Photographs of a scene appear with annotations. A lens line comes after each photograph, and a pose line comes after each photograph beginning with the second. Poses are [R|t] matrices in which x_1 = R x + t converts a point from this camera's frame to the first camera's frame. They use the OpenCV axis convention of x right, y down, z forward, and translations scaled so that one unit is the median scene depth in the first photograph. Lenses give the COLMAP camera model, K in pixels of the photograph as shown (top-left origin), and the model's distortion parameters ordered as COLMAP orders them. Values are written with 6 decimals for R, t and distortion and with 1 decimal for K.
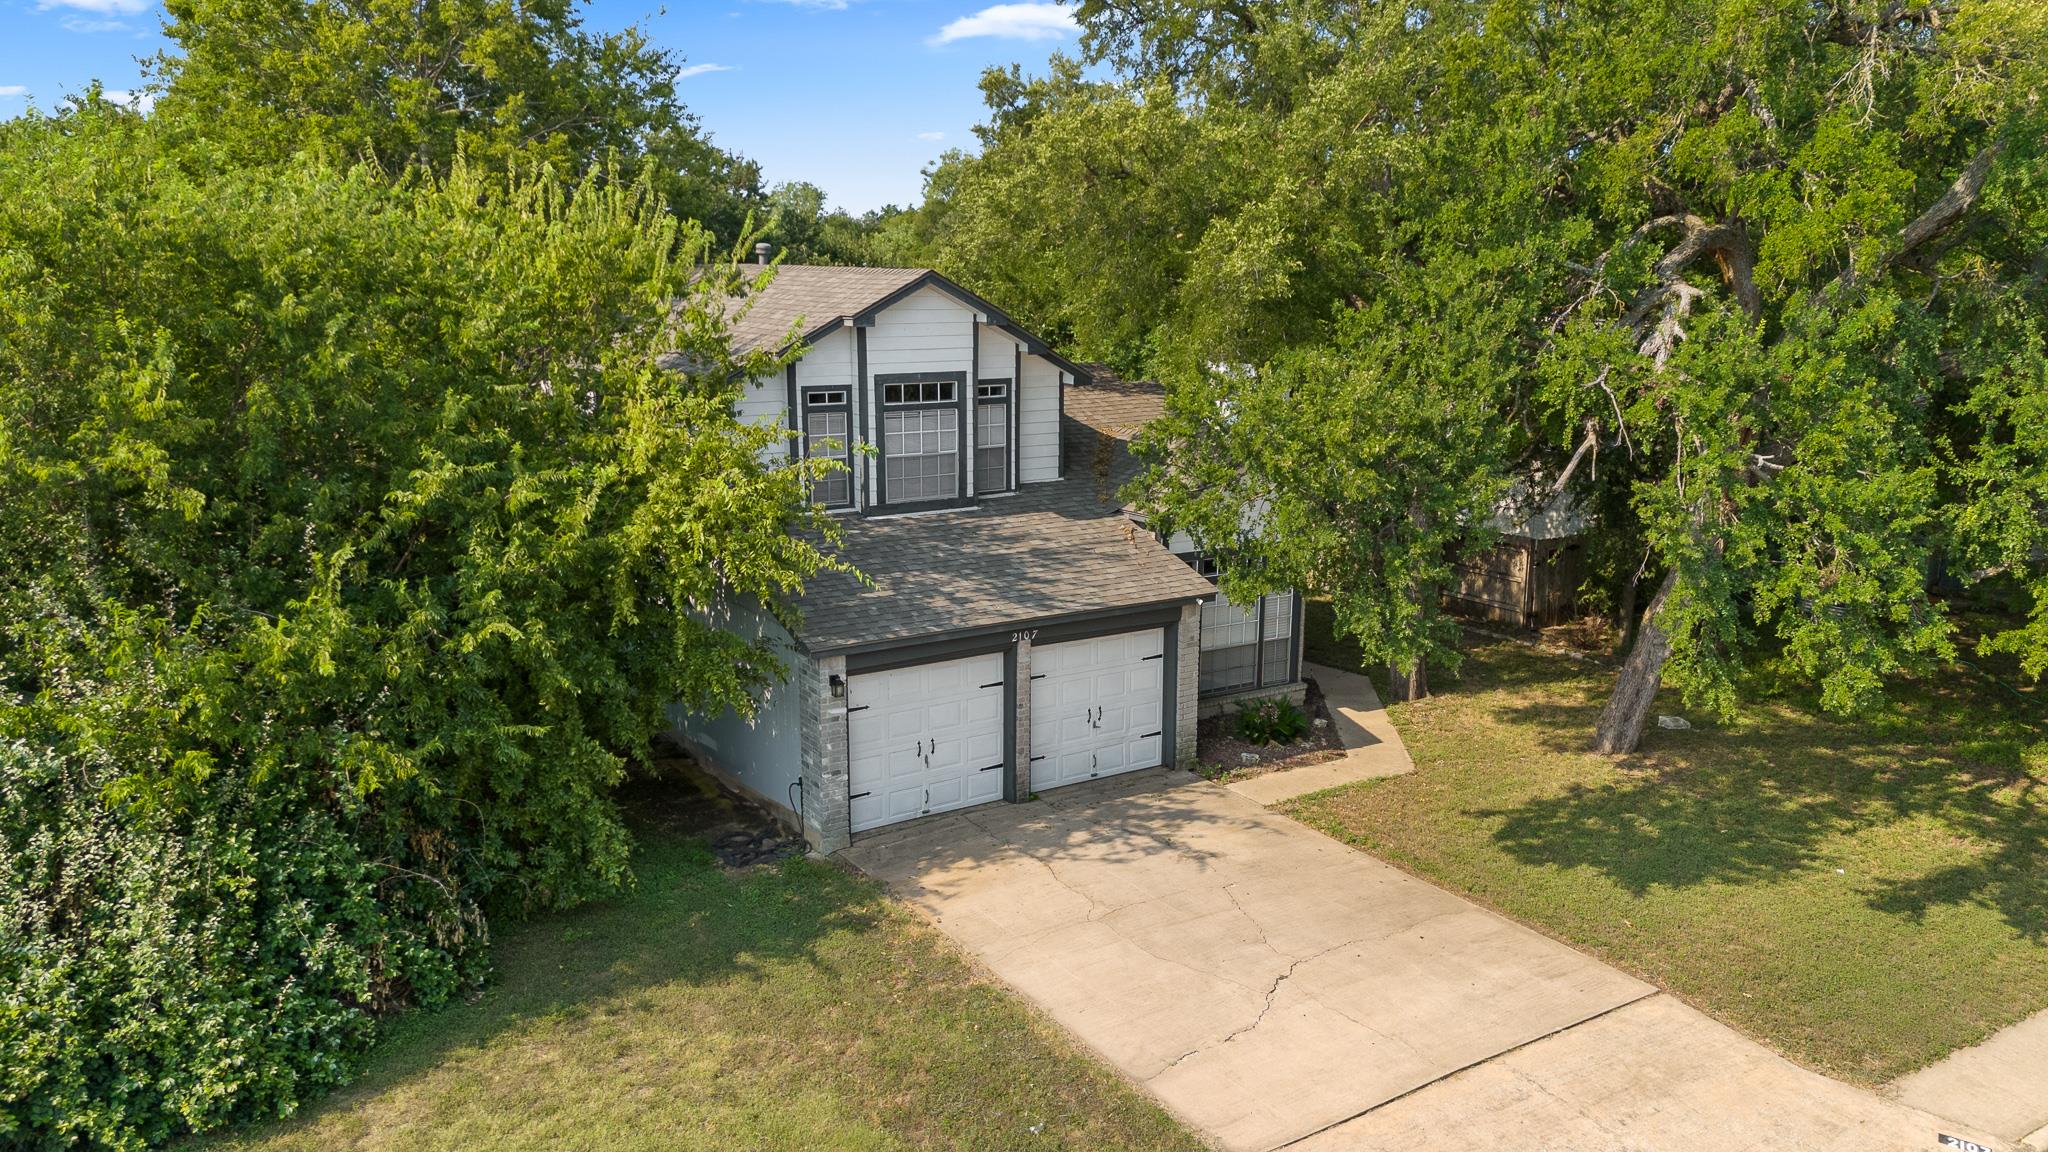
lens RADIAL K [[1509.4, 0, 1021.1], [0, 1509.4, 581.6], [0, 0, 1]] dist [0.001090, -0.004691]
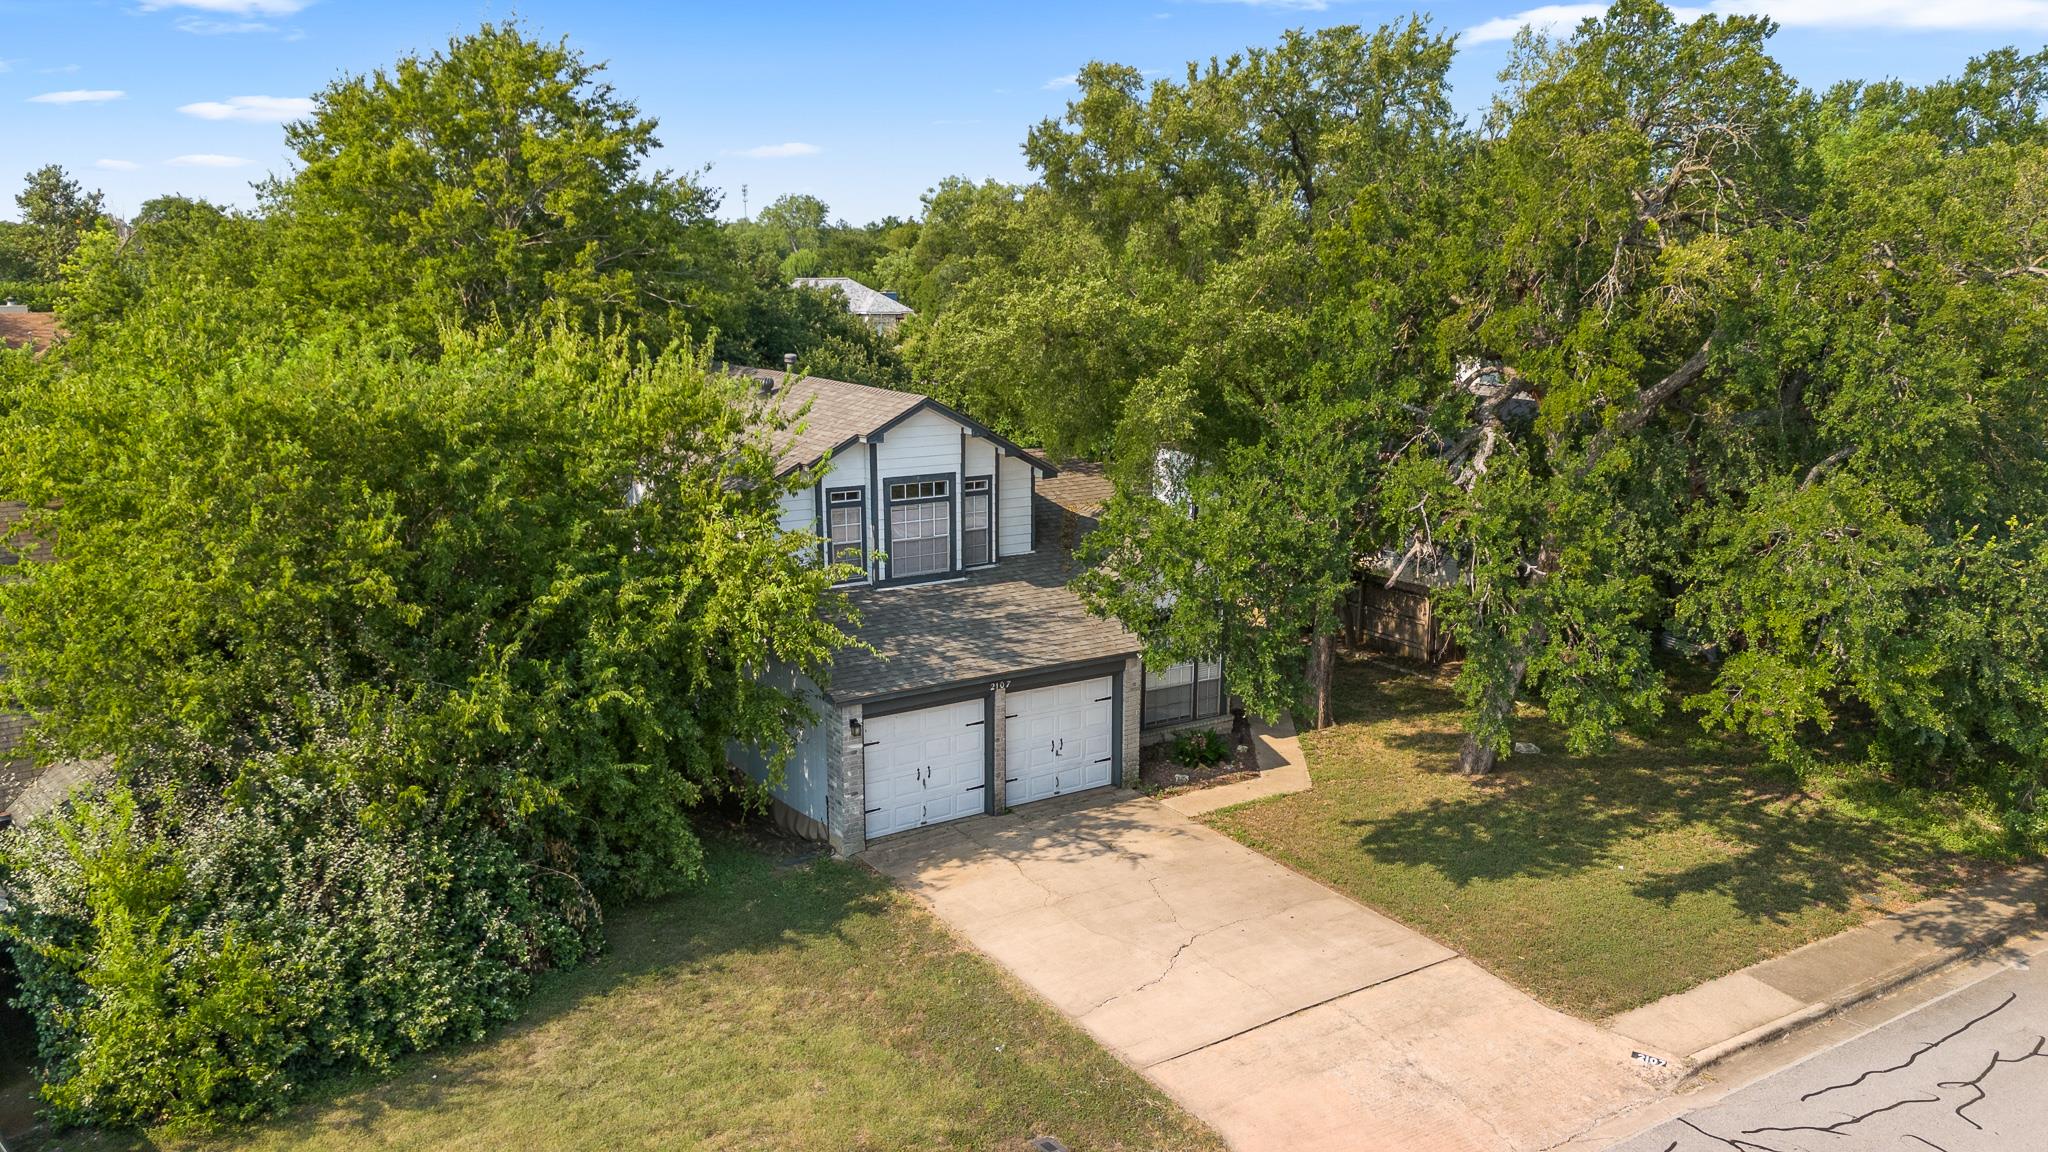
lens RADIAL K [[1509.4, 0, 1027.5], [0, 1509.4, 571.2], [0, 0, 1]] dist [0.001090, -0.004691]
pose [[0.999992, -0.001547, 0.003771, 0.025668], [0.001570, 0.999981, -0.005909, -0.066533], [-0.003762, 0.005915, 0.999975, -0.353340]]
